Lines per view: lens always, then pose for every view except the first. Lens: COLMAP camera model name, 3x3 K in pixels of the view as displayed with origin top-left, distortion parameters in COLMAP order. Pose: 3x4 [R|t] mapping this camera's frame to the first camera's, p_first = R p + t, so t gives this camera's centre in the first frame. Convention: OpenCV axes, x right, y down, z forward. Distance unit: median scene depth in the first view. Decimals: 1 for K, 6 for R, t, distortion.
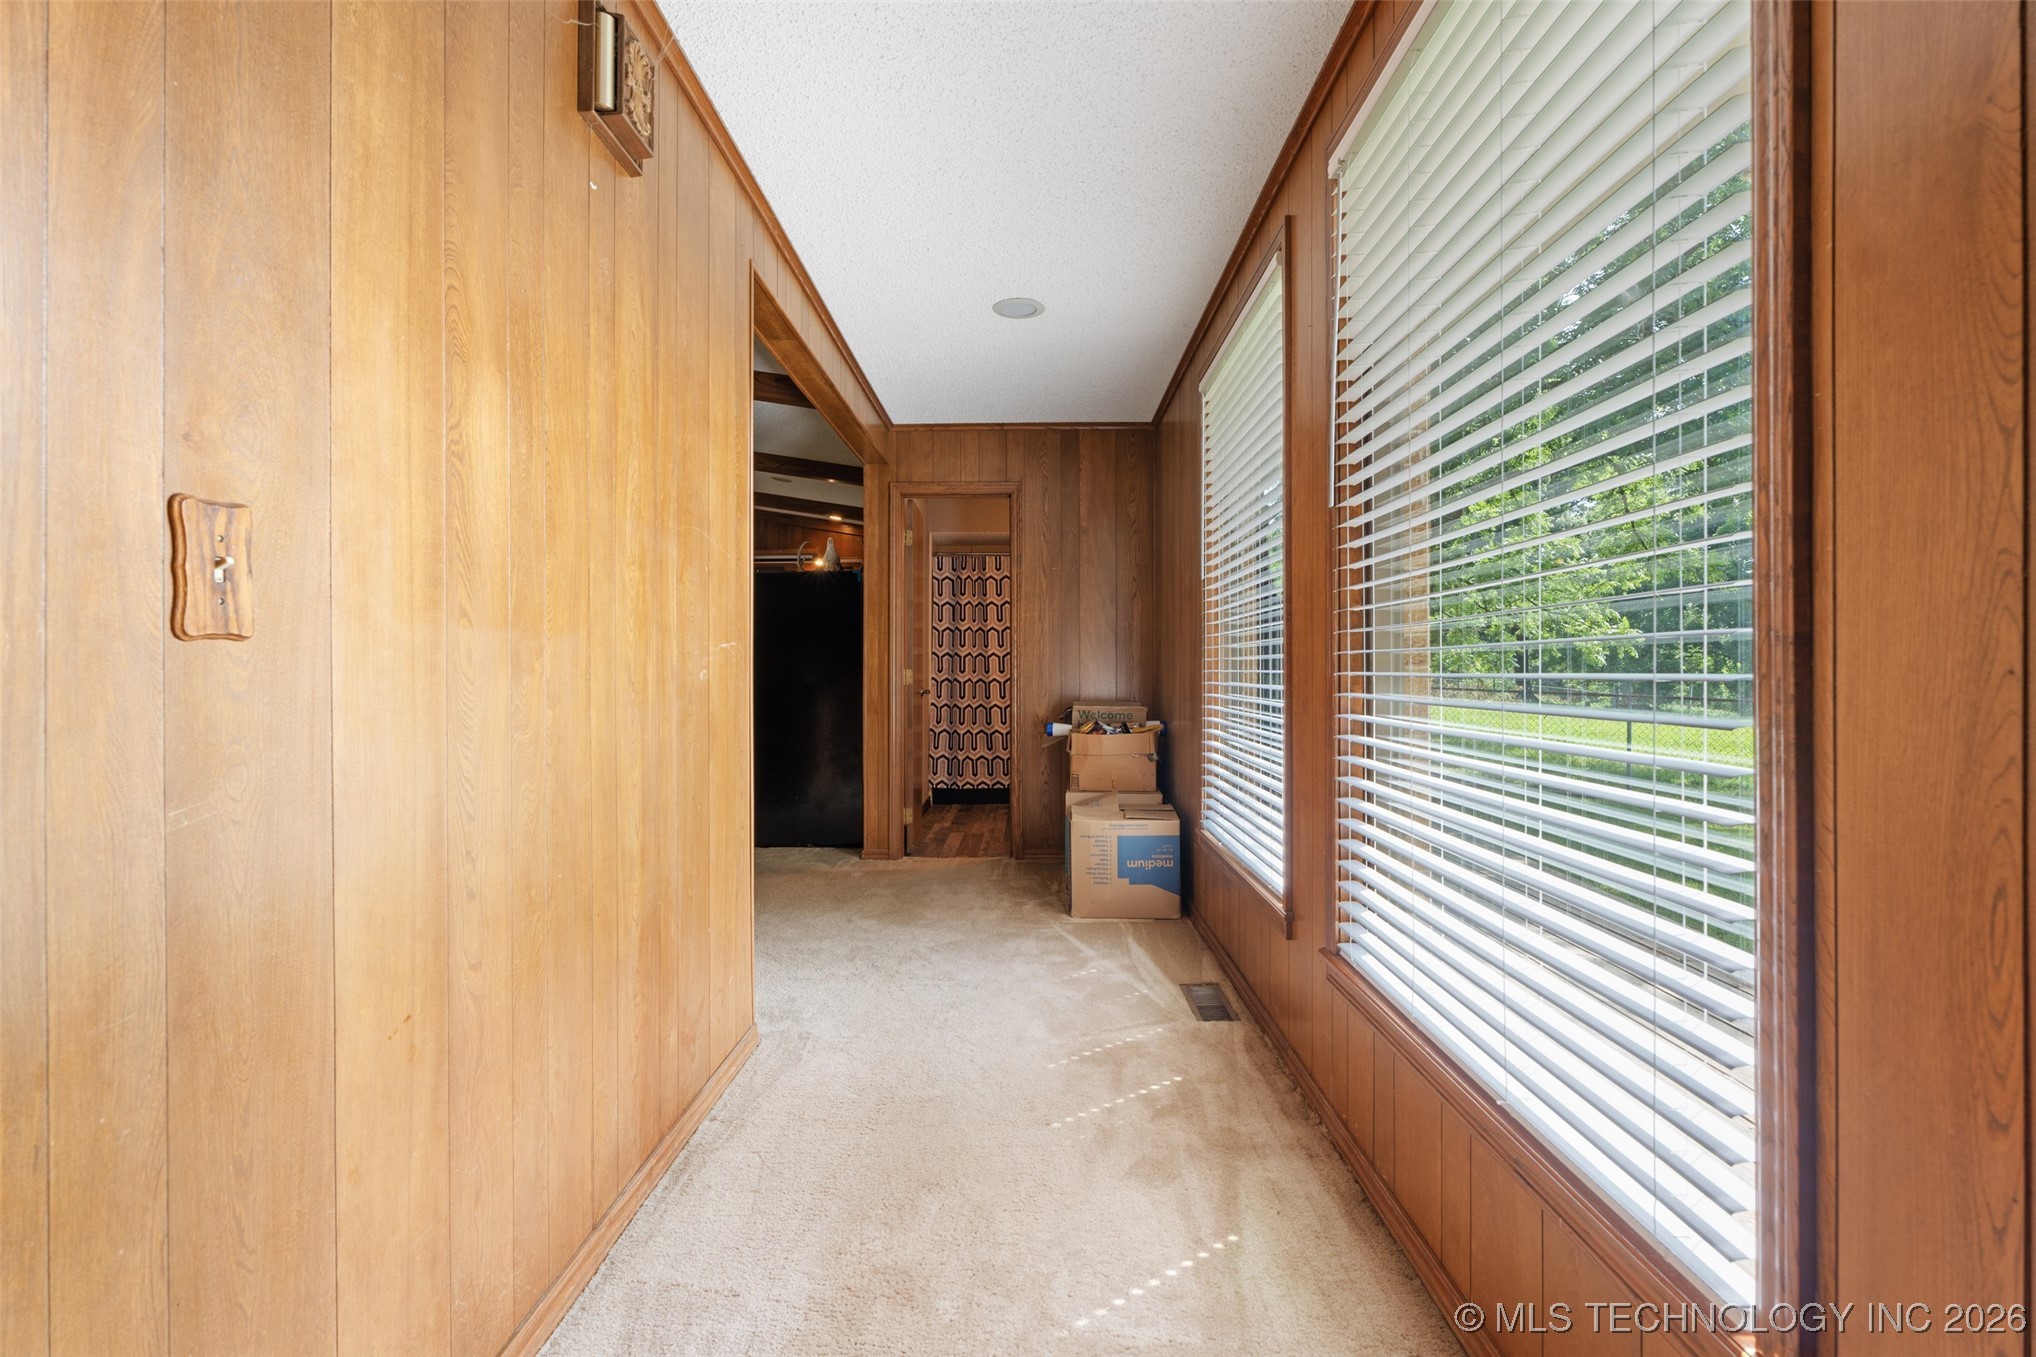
lens RADIAL K [[908.6, 0, 1018.0], [0, 908.6, 675.8], [0, 0, 1]] dist [0.001888, -0.000989]
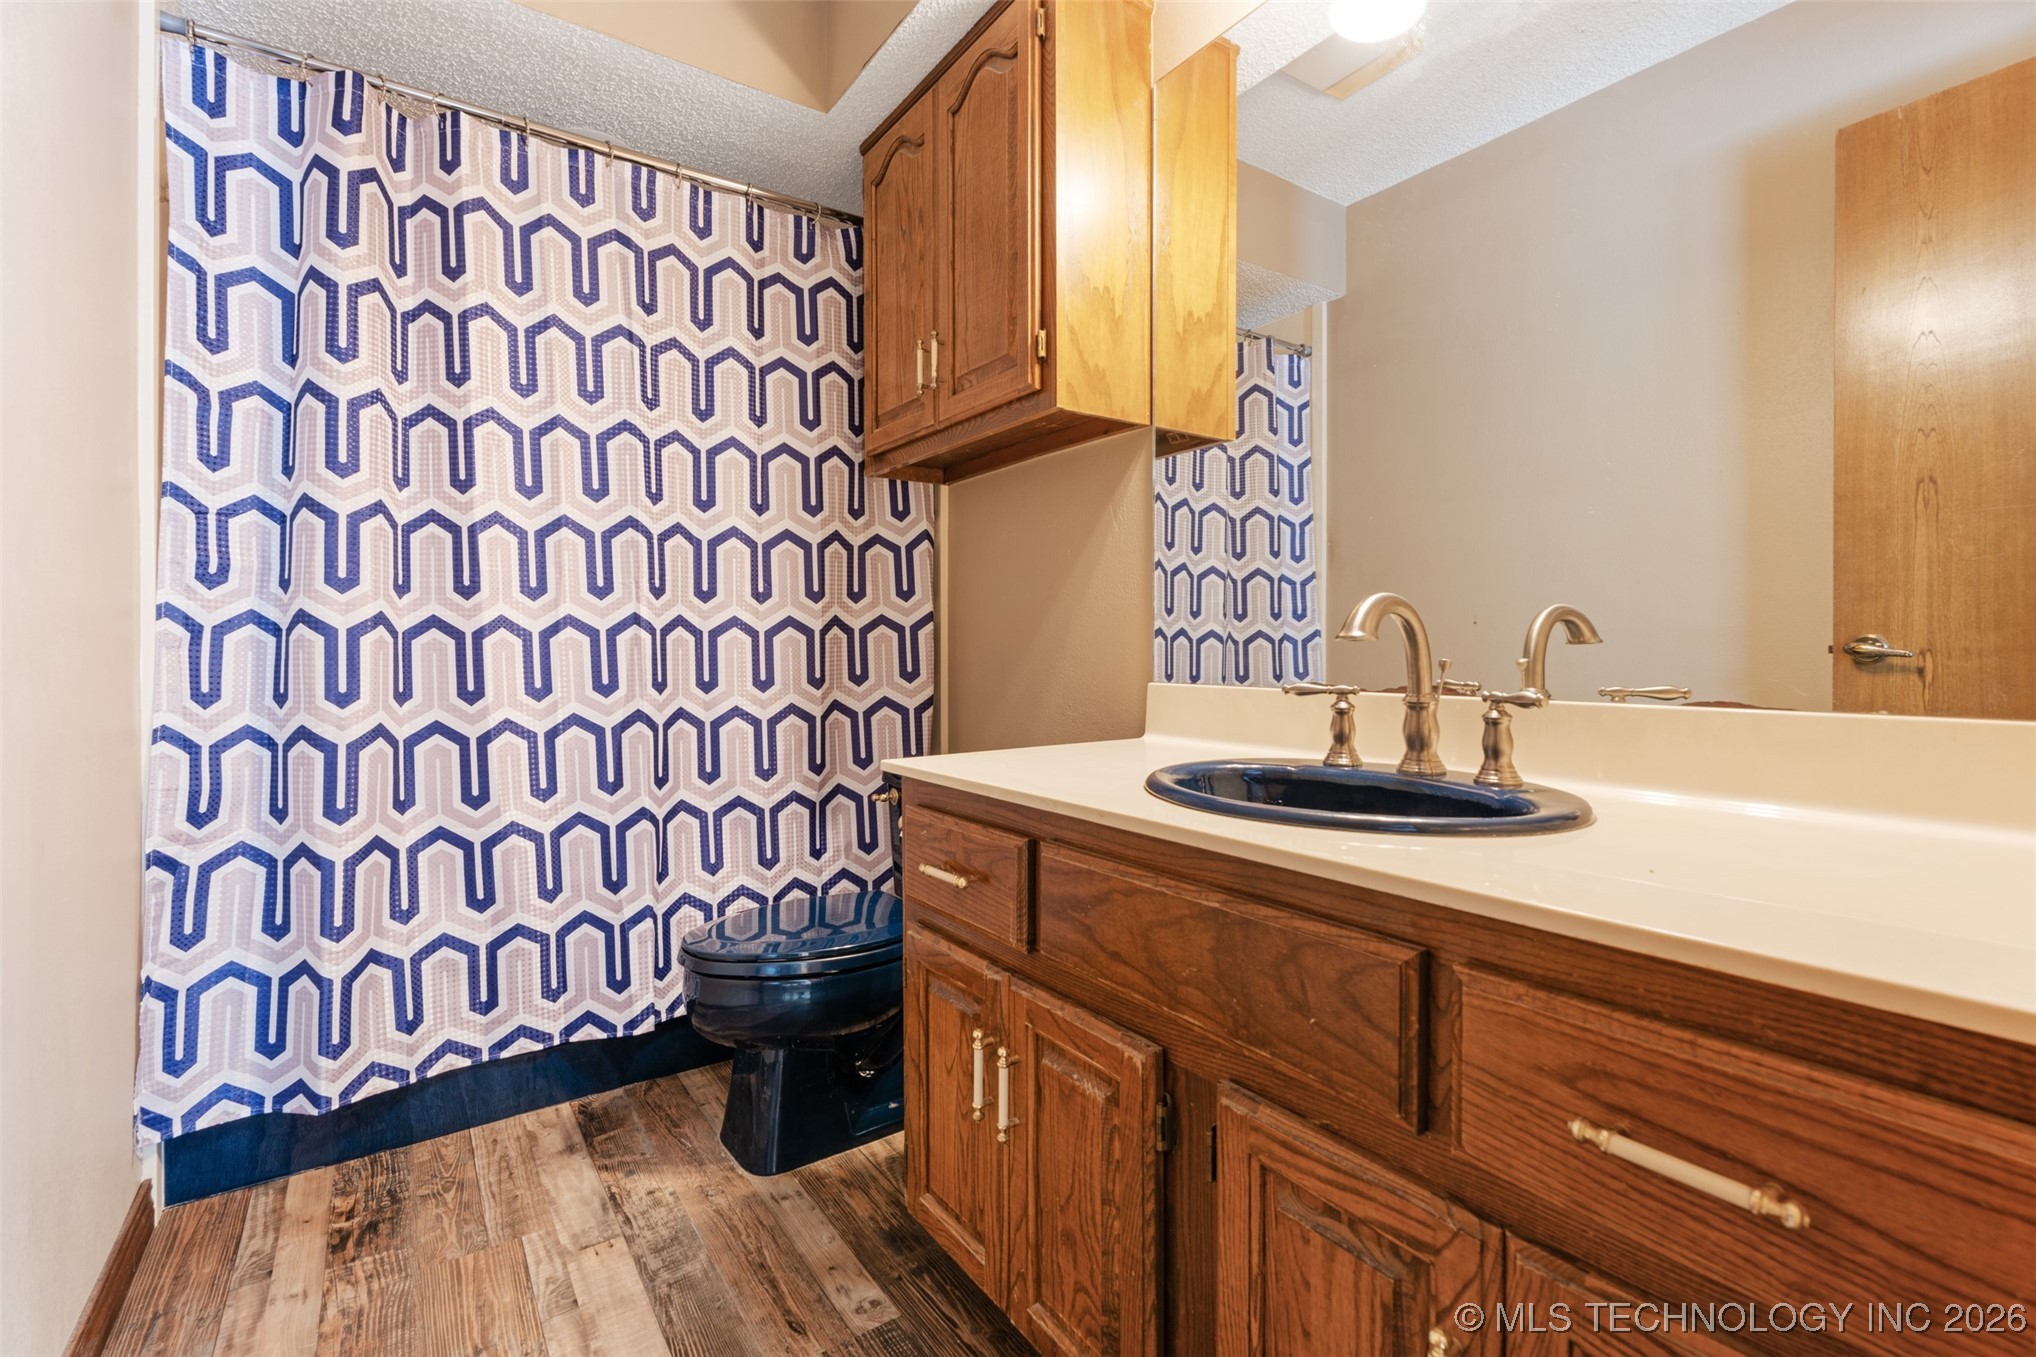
lens RADIAL K [[908.6, 0, 1018.0], [0, 908.6, 664.5], [0, 0, 1]] dist [0.001888, -0.000989]
pose [[0.815671, -0.002874, 0.578509, -0.054640], [0.000120, 0.999988, 0.004797, 0.014466], [-0.578516, -0.003843, 0.815662, 0.714069]]
